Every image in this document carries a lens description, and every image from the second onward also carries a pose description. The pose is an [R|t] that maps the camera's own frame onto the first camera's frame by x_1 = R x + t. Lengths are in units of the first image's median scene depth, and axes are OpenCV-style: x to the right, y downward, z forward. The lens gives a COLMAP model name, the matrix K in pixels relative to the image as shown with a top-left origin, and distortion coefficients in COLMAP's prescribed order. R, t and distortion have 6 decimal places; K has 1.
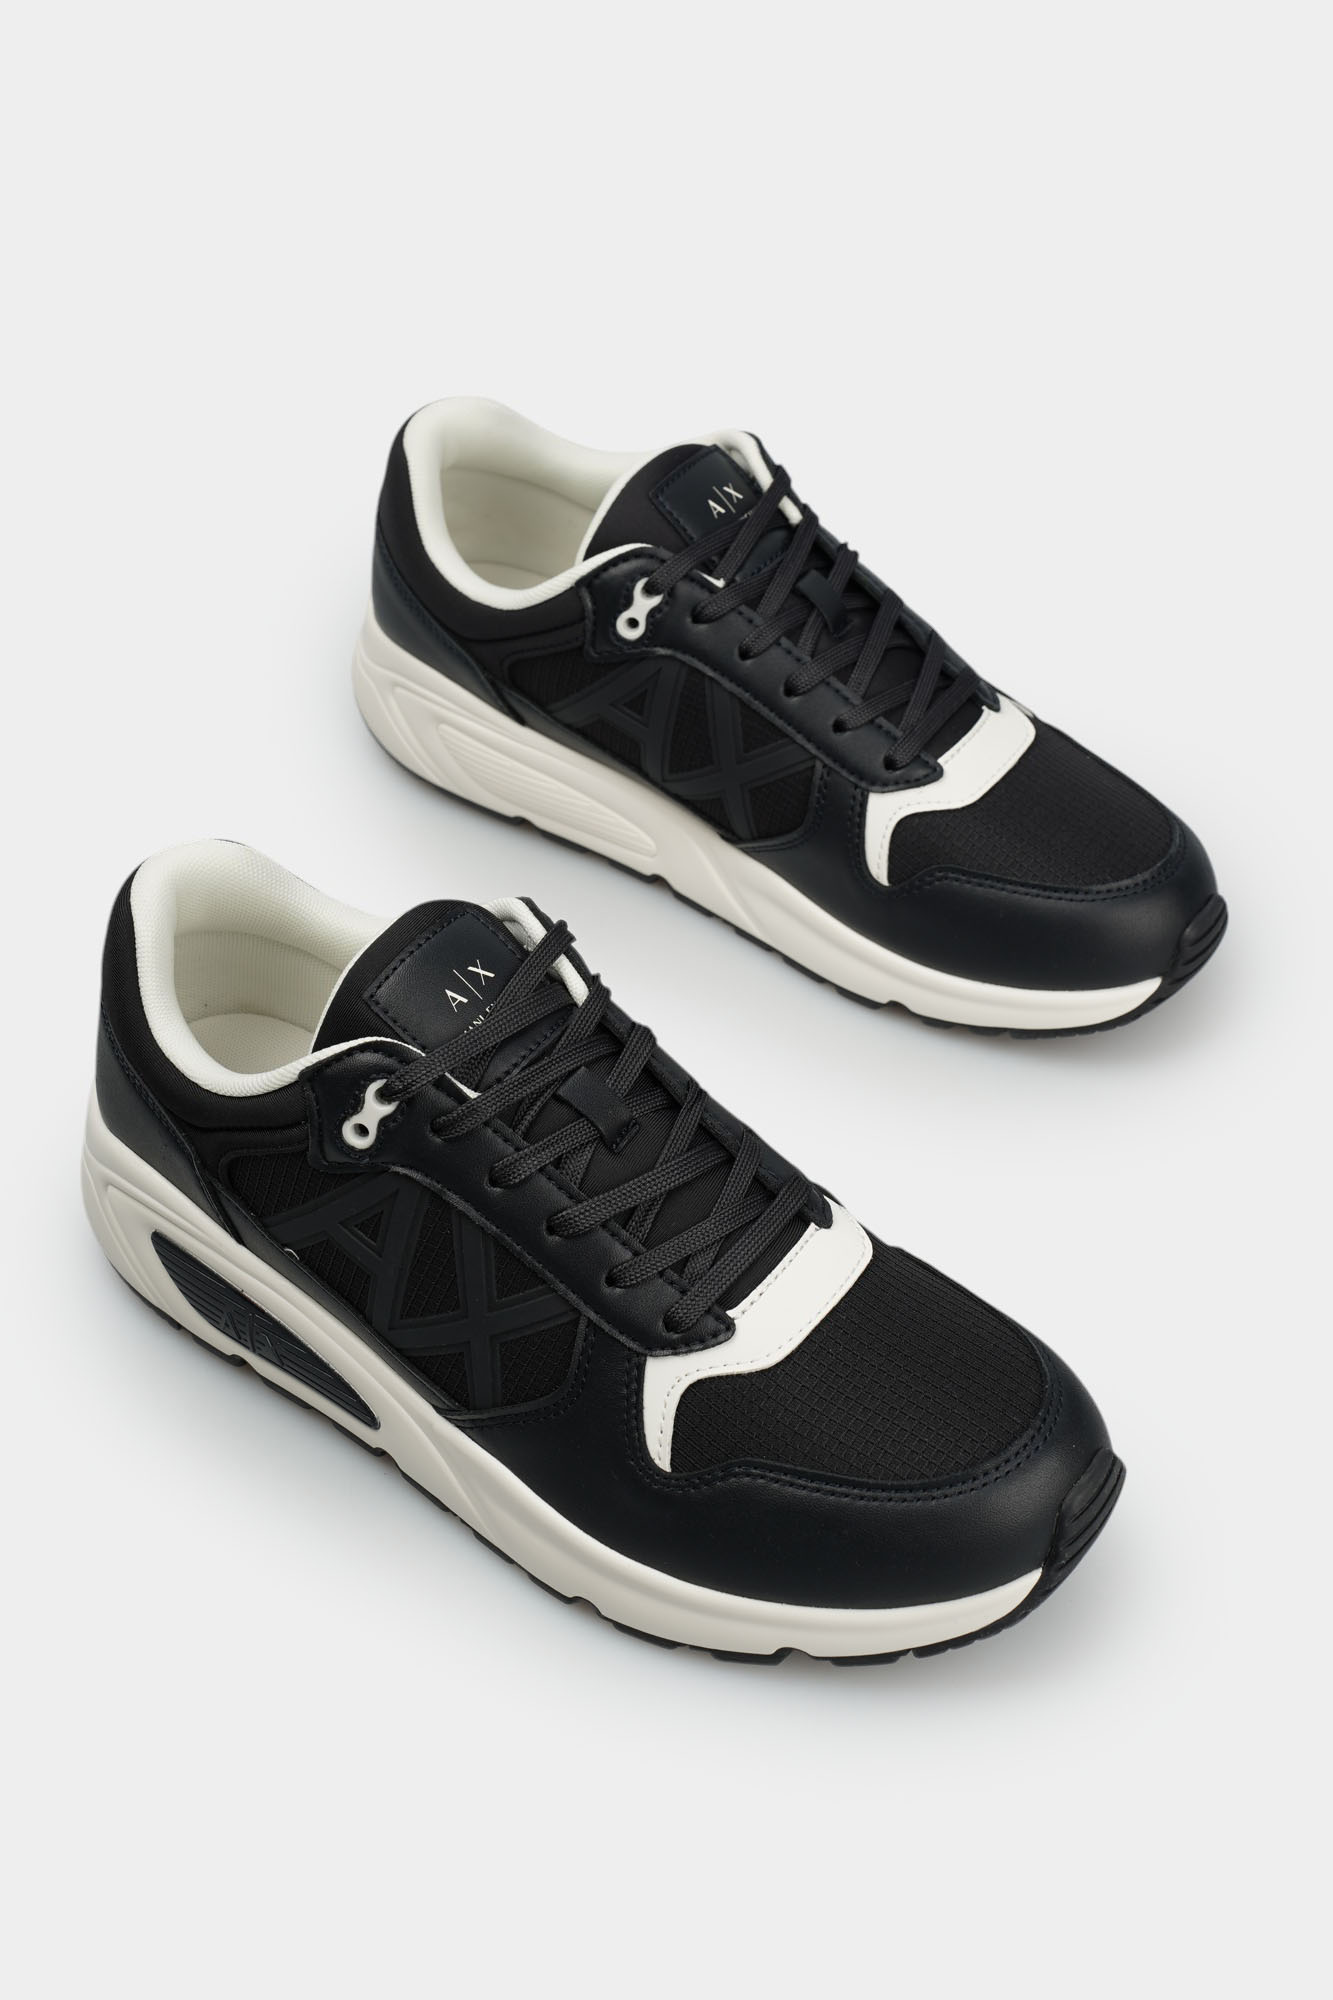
lens RADIAL K [[2915.0, 0, 666.5], [0, 2915.0, 1000.0], [0, 0, 1]] dist [-0.003658, -0.019971]
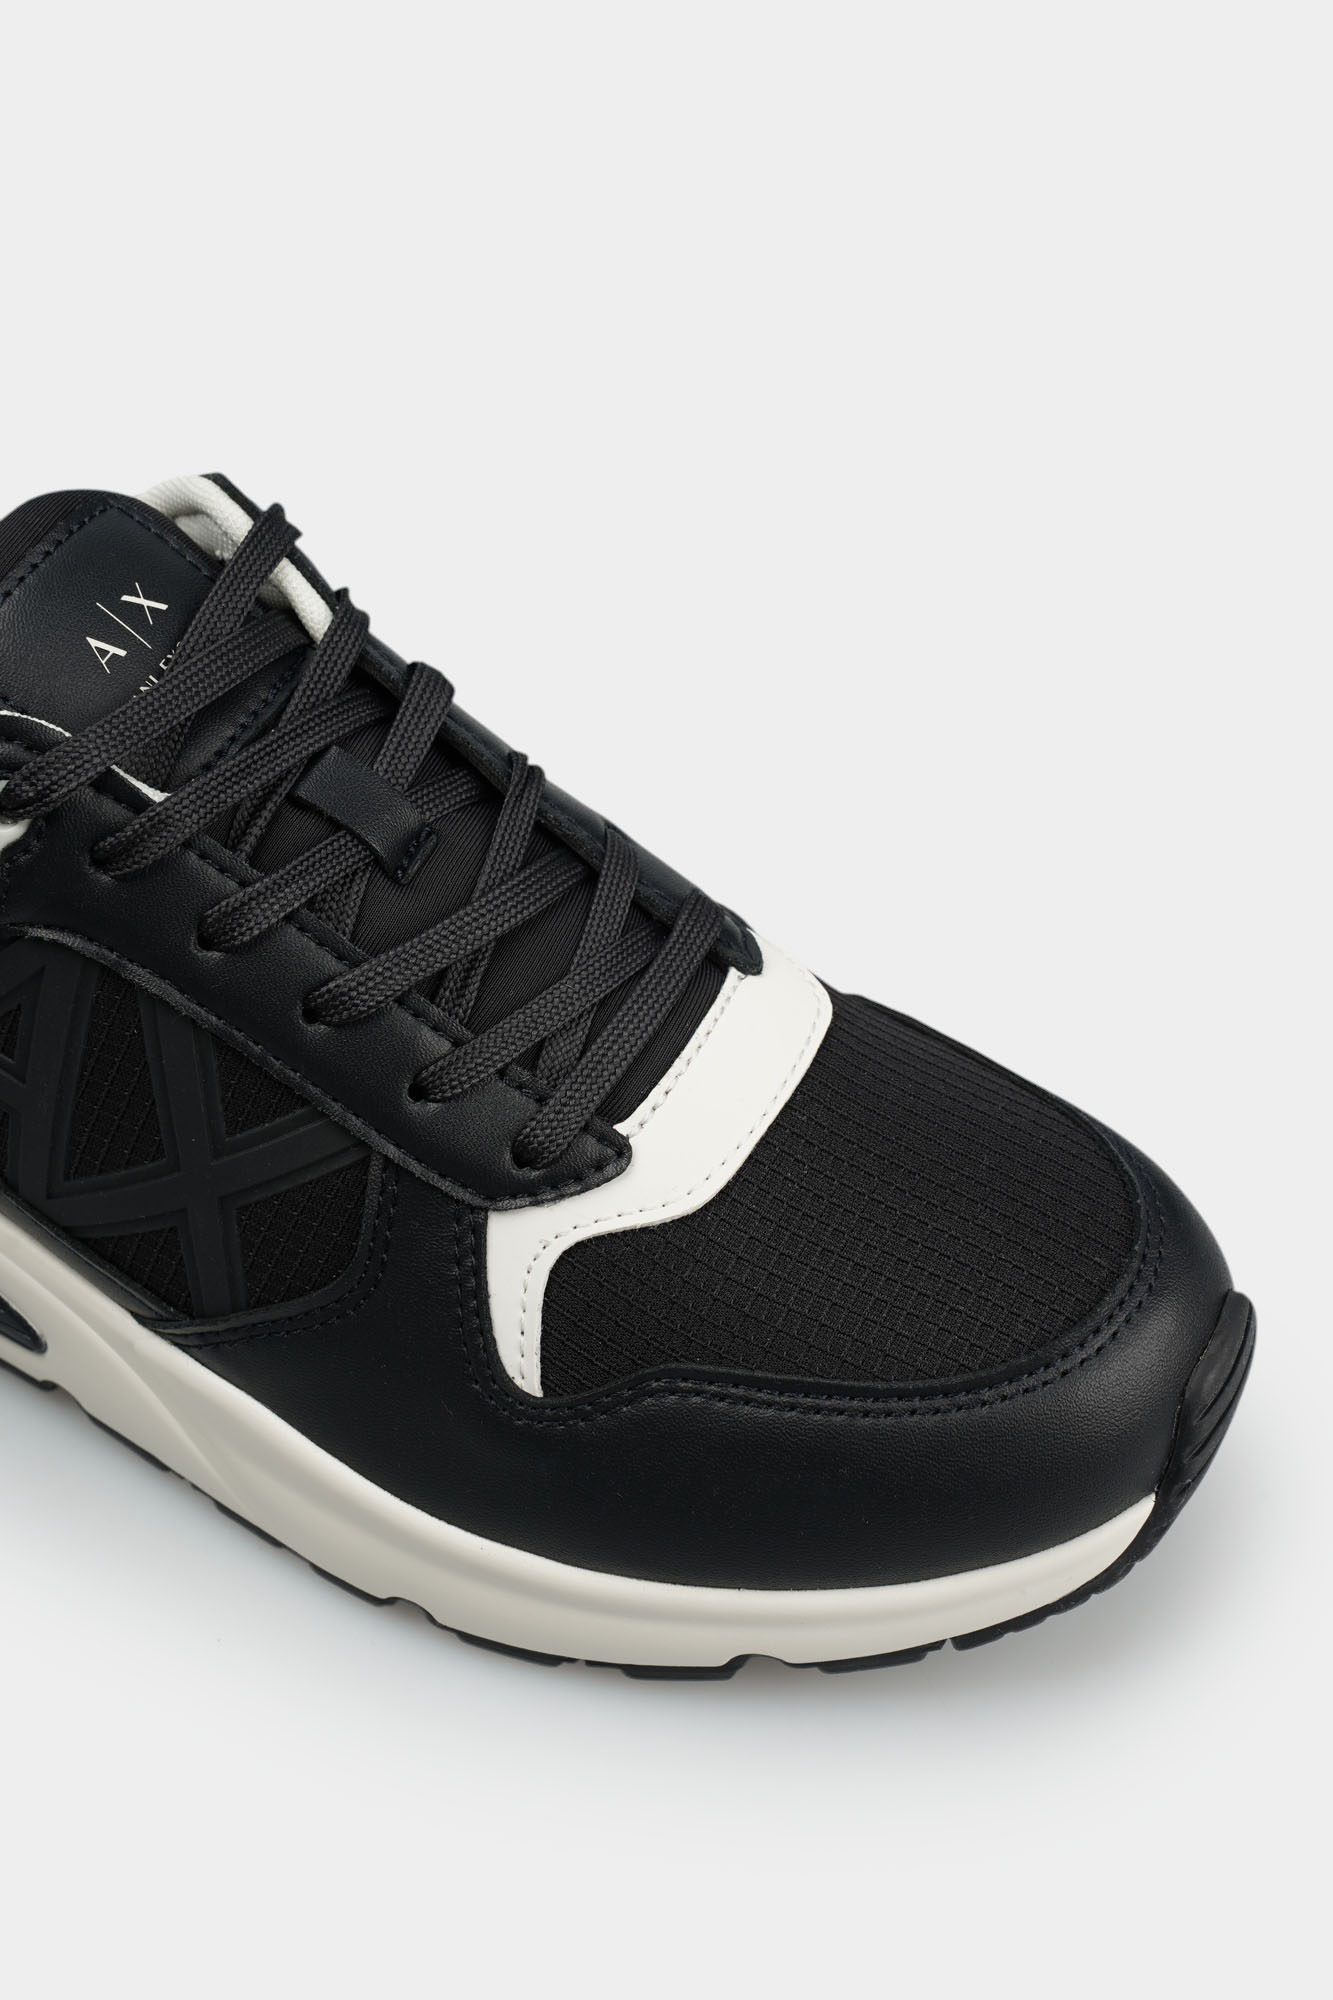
lens RADIAL K [[2915.0, 0, 666.5], [0, 2915.0, 1000.0], [0, 0, 1]] dist [-0.003658, -0.019971]
pose [[0.989076, -0.080332, 0.123595, -0.041014], [0.068792, 0.993100, 0.094970, 0.024360], [-0.130371, -0.085430, 0.987778, 0.403181]]
